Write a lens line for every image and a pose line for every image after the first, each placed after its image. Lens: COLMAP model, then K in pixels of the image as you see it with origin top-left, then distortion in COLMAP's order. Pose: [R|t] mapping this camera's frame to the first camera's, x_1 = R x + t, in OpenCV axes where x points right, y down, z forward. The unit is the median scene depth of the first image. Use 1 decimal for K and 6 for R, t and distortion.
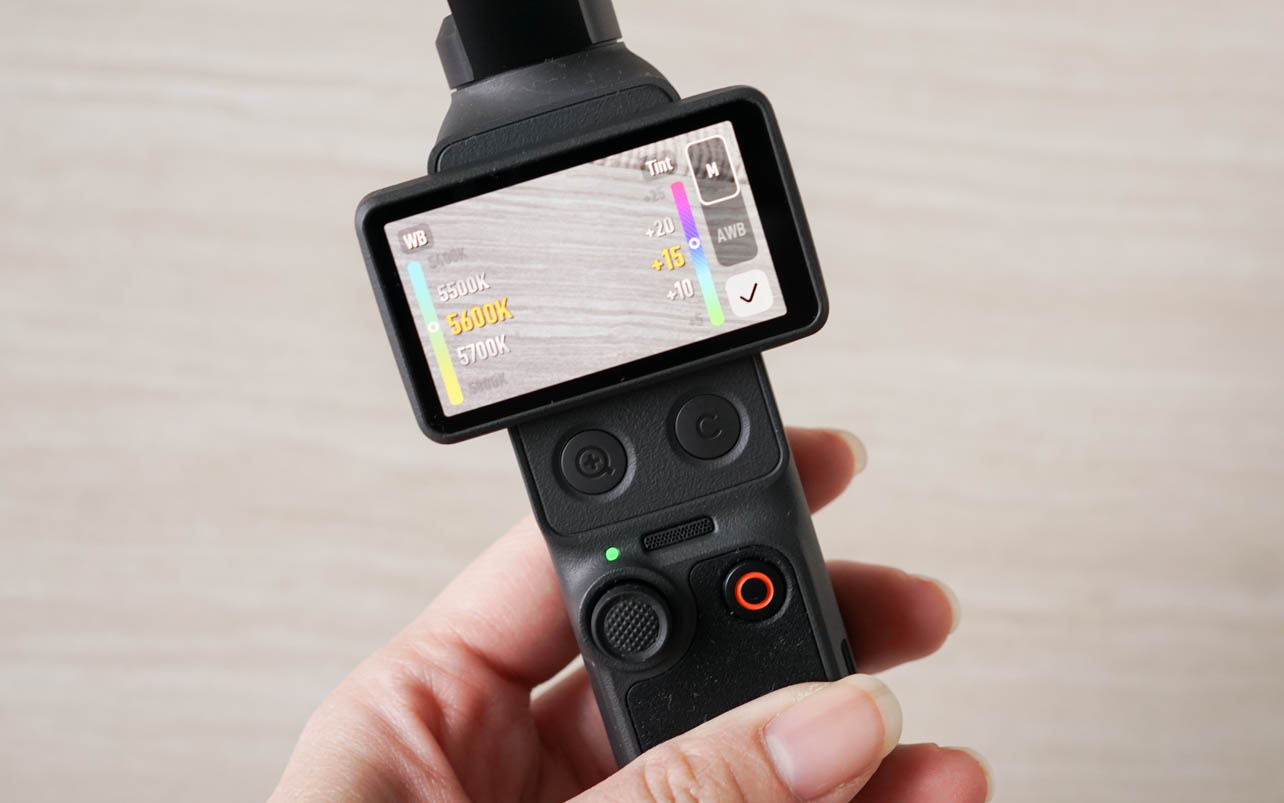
lens RADIAL K [[1471.9, 0, 639.4], [0, 1471.9, 402.9], [0, 0, 1]] dist [-0.016042, -0.008875]
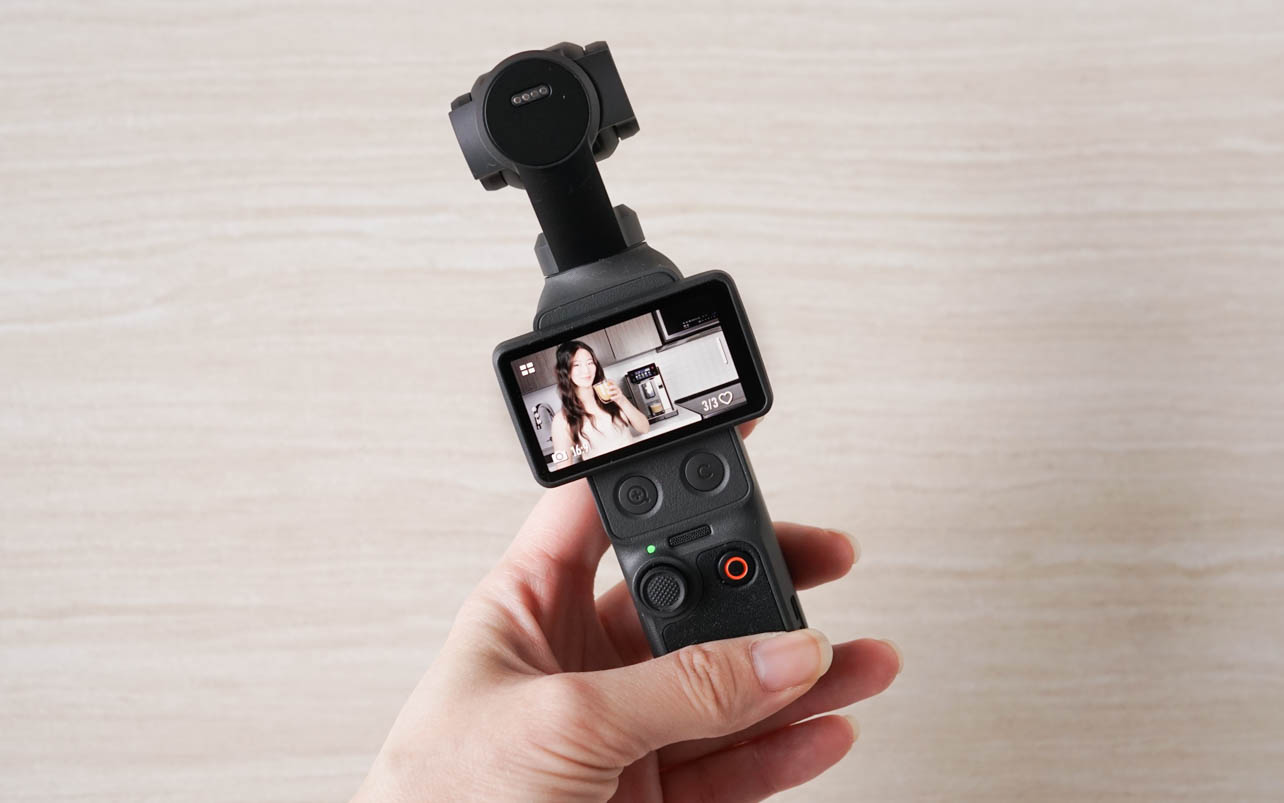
lens RADIAL K [[1211.4, 0, 645.6], [0, 1211.4, 400.0], [0, 0, 1]] dist [0.006827, -0.004771]
pose [[0.998827, -0.041349, -0.025208, 0.017466], [0.040465, 0.998580, -0.034643, -0.020493], [0.026605, 0.033582, 0.999082, -0.391684]]
